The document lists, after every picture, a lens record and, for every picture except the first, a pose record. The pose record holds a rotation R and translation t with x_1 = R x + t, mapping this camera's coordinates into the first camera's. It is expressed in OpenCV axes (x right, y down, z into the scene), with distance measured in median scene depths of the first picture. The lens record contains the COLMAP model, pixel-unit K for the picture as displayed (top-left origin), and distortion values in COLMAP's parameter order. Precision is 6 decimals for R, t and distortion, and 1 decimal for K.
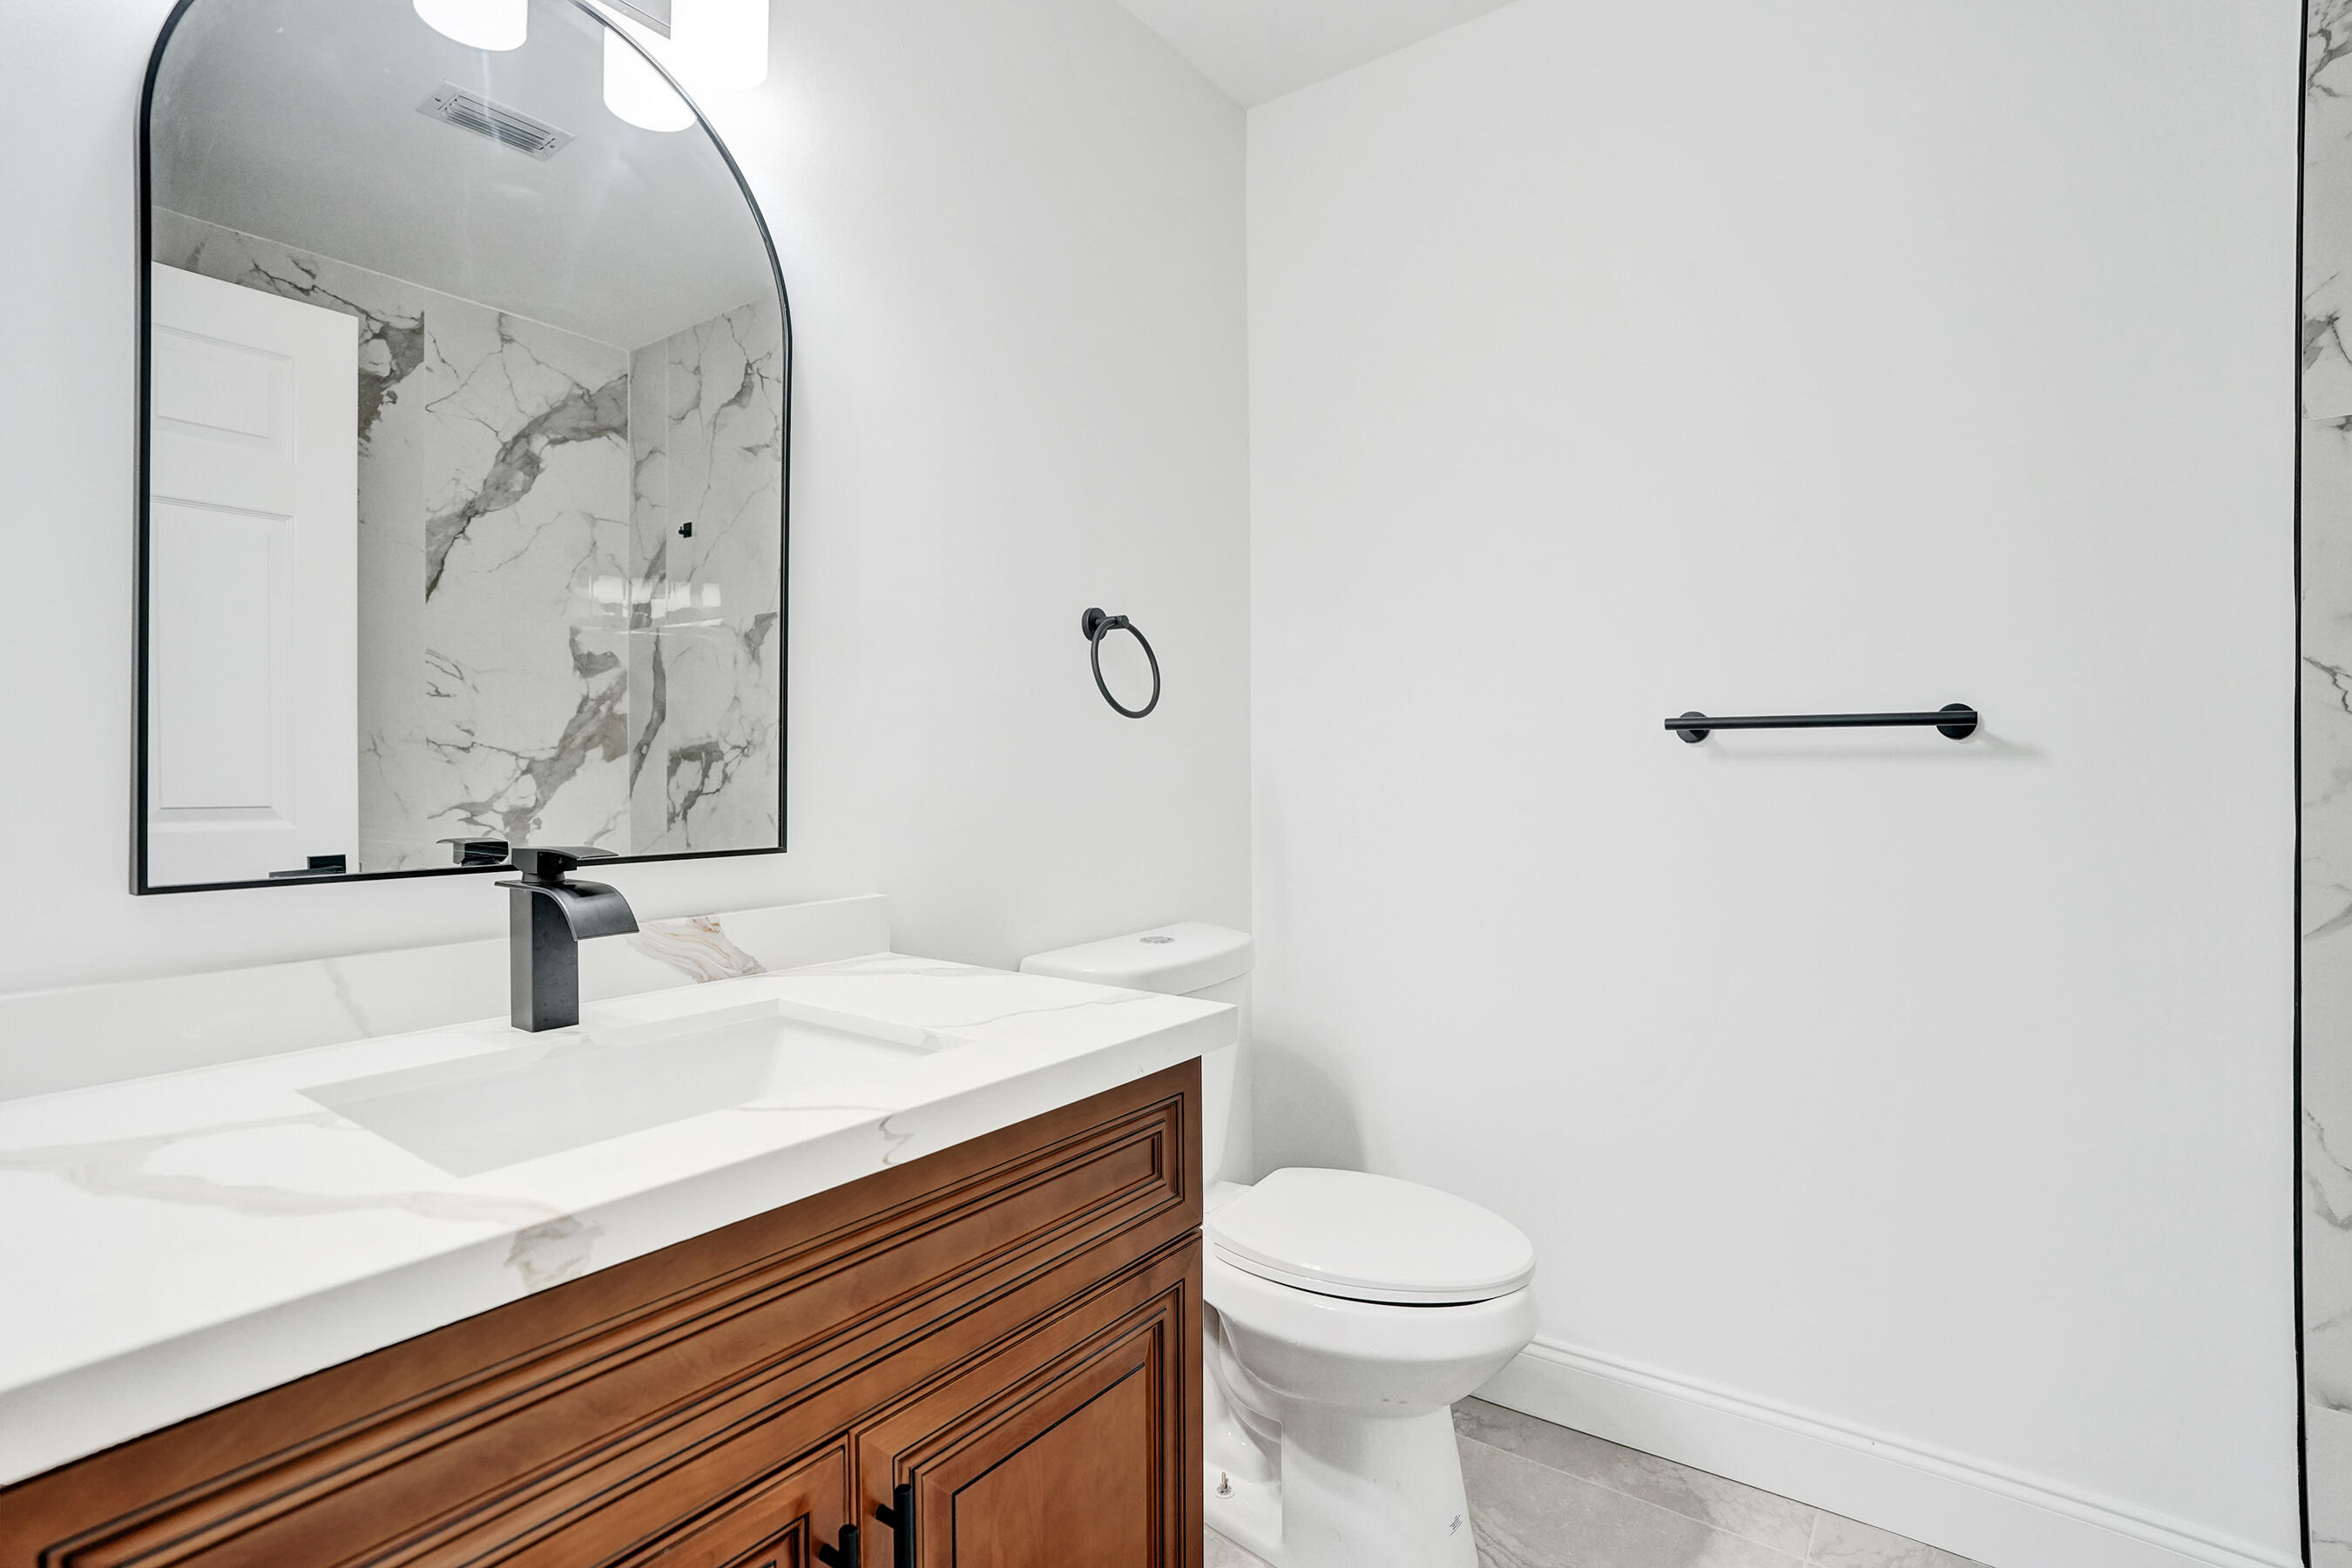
lens RADIAL K [[1131.5, 0, 1159.7], [0, 1131.5, 773.0], [0, 0, 1]] dist [-0.039440, 0.020728]
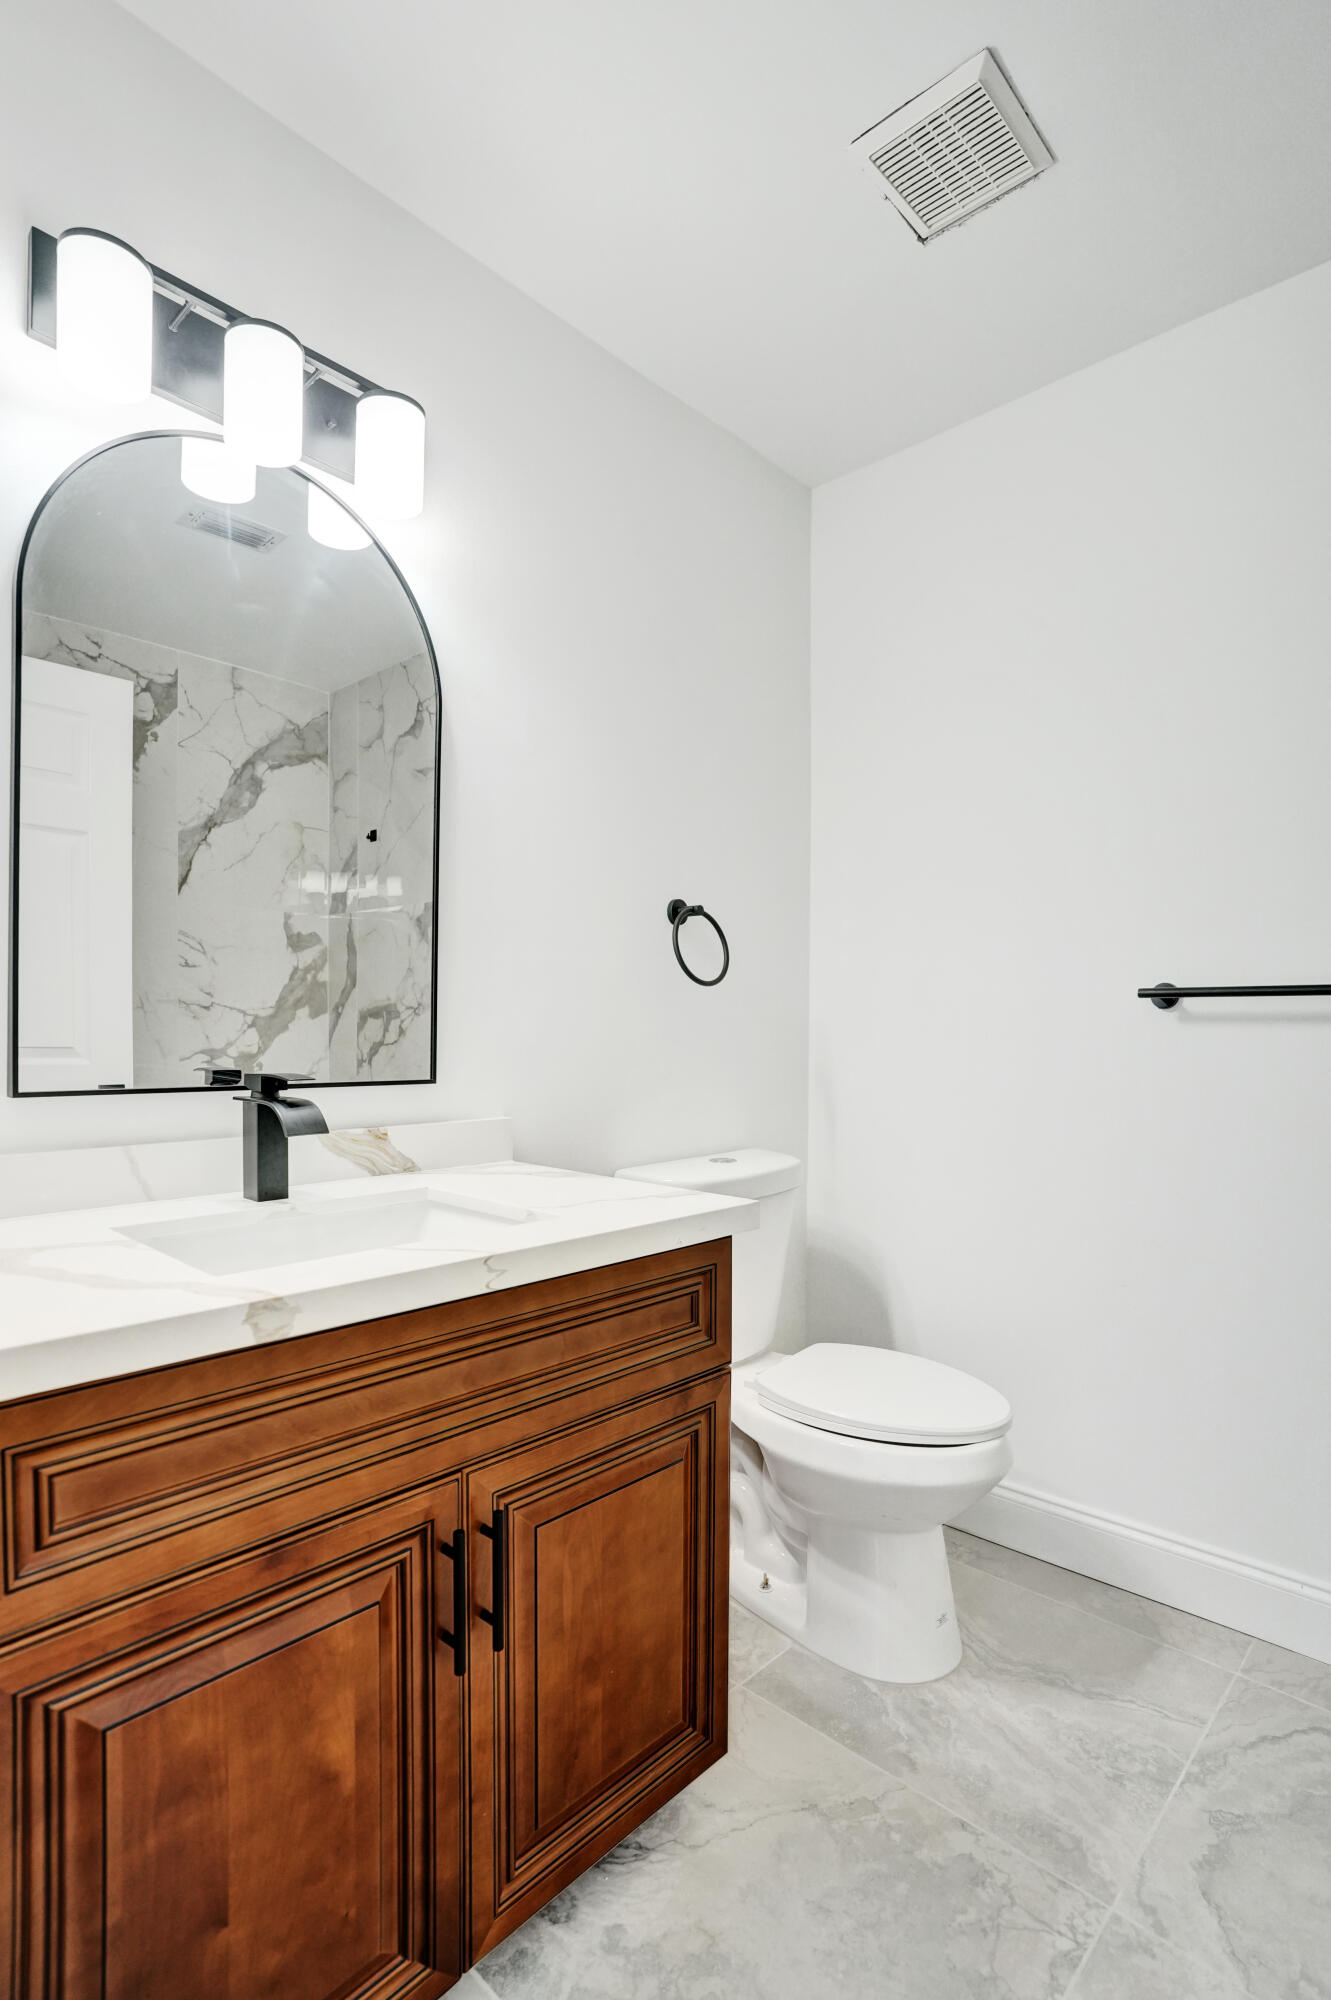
lens RADIAL K [[971.4, 0, 661.3], [0, 971.4, 1056.1], [0, 0, 1]] dist [-0.030449, 0.000916]
pose [[0.993611, 0.013698, -0.112023, 0.069634], [-0.011210, 0.999677, 0.022815, 0.008464], [0.112299, -0.021414, 0.993444, -0.130045]]
